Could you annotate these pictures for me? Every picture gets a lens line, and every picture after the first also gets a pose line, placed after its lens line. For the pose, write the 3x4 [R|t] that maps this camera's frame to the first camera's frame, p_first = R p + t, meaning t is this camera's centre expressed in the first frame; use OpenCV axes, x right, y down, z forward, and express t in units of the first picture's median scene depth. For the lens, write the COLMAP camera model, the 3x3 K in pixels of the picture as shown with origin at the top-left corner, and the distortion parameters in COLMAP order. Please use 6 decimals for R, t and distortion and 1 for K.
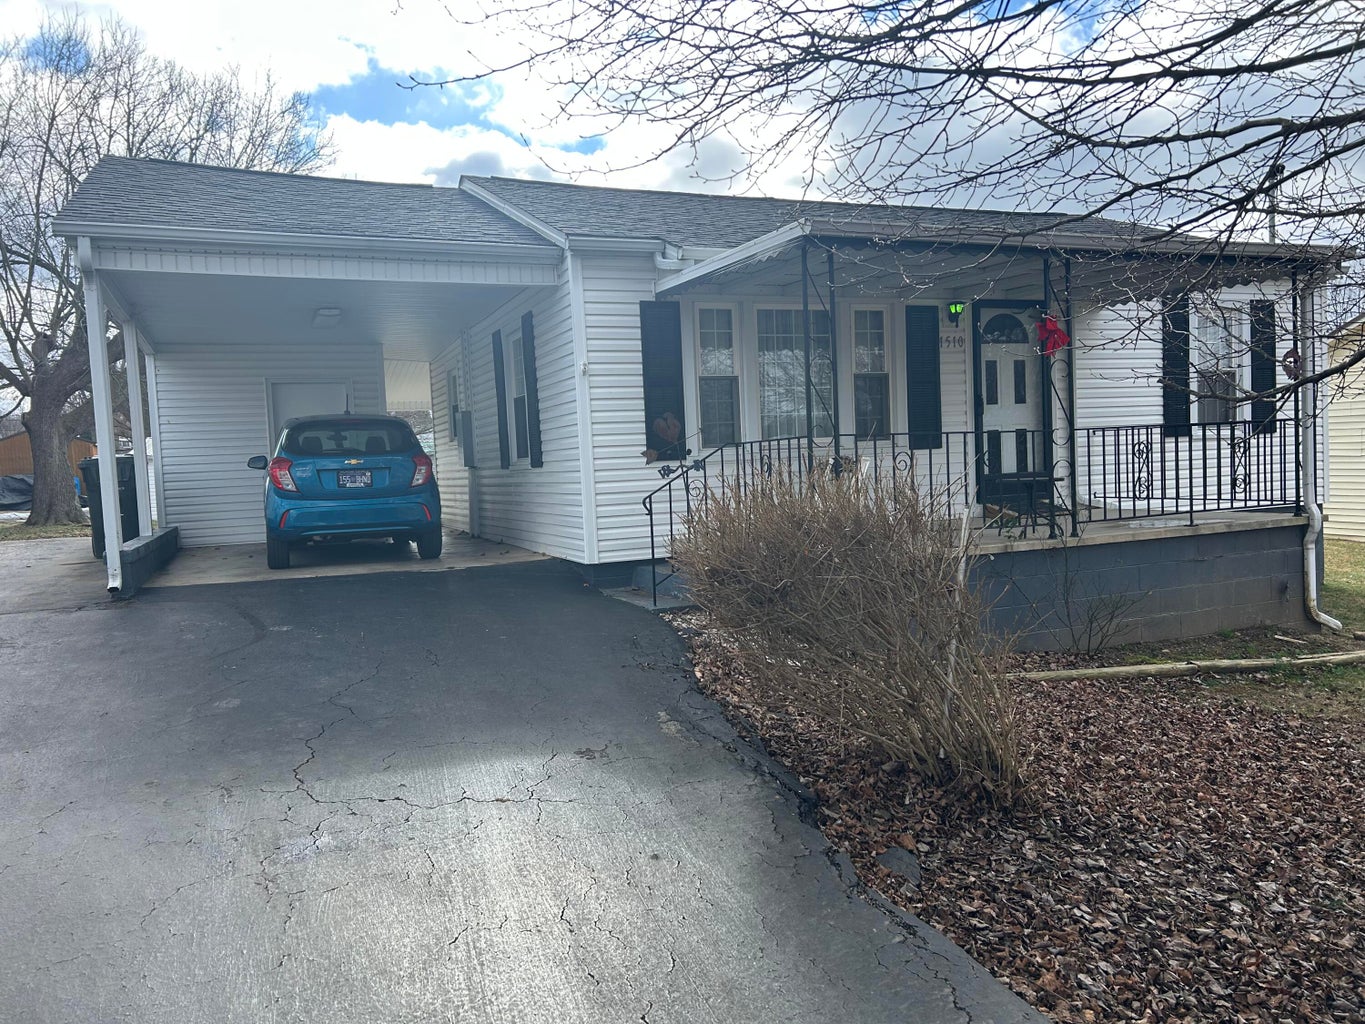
lens RADIAL K [[1020.3, 0, 679.4], [0, 1020.3, 524.0], [0, 0, 1]] dist [0.092867, -0.109307]
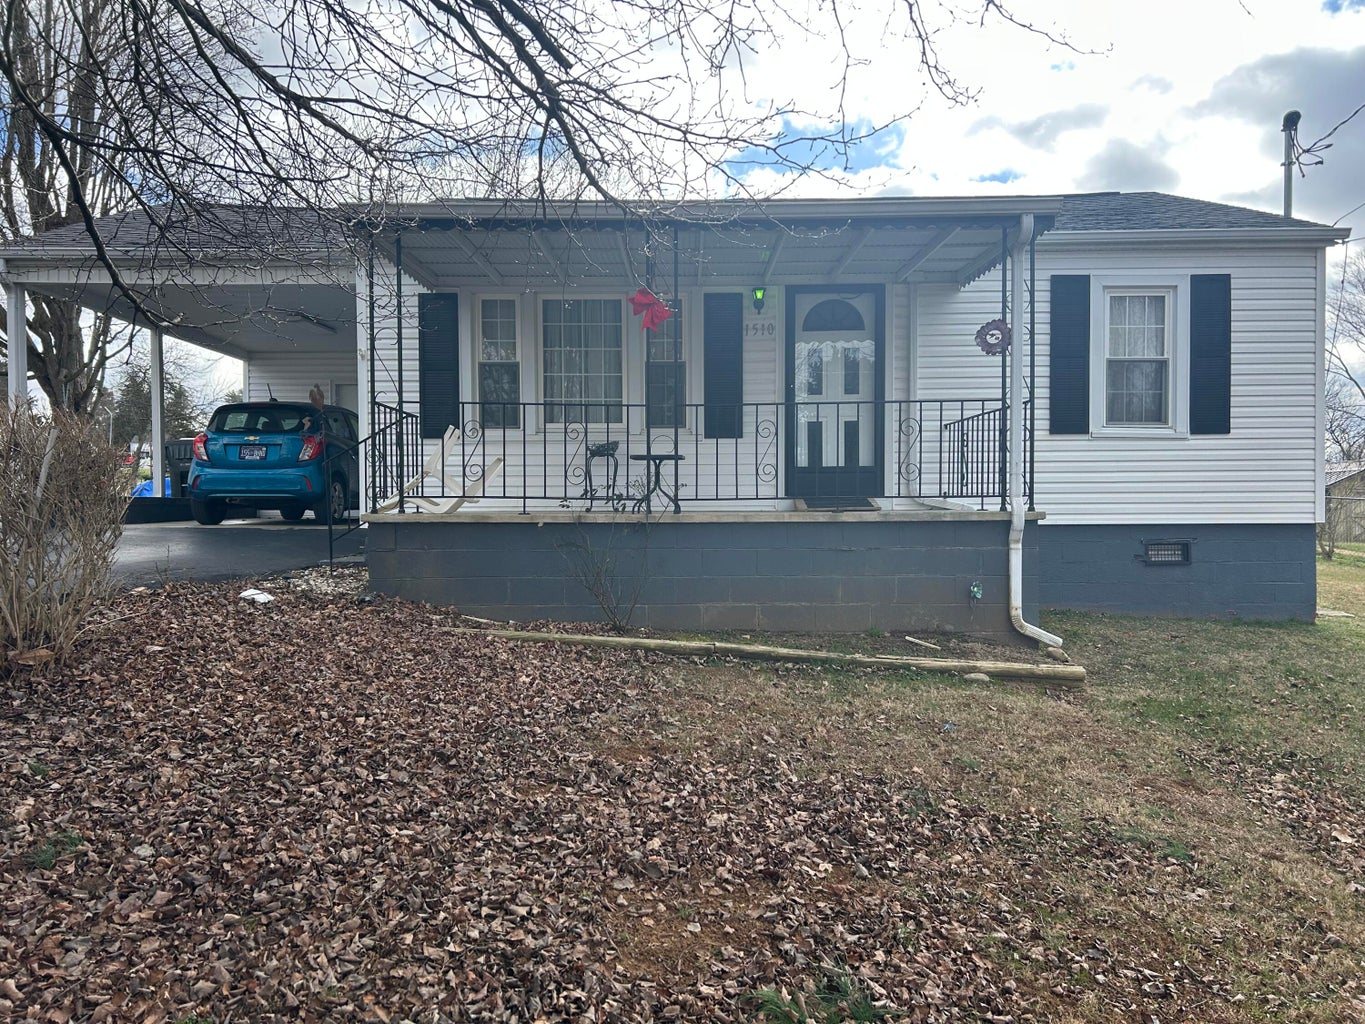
lens RADIAL K [[1020.3, 0, 679.4], [0, 1020.3, 524.0], [0, 0, 1]] dist [0.092867, -0.109307]
pose [[0.912525, 0.046672, -0.406349, 0.608512], [-0.056278, 0.998346, -0.011714, 0.024818], [0.405130, 0.033558, 0.913643, 0.081454]]
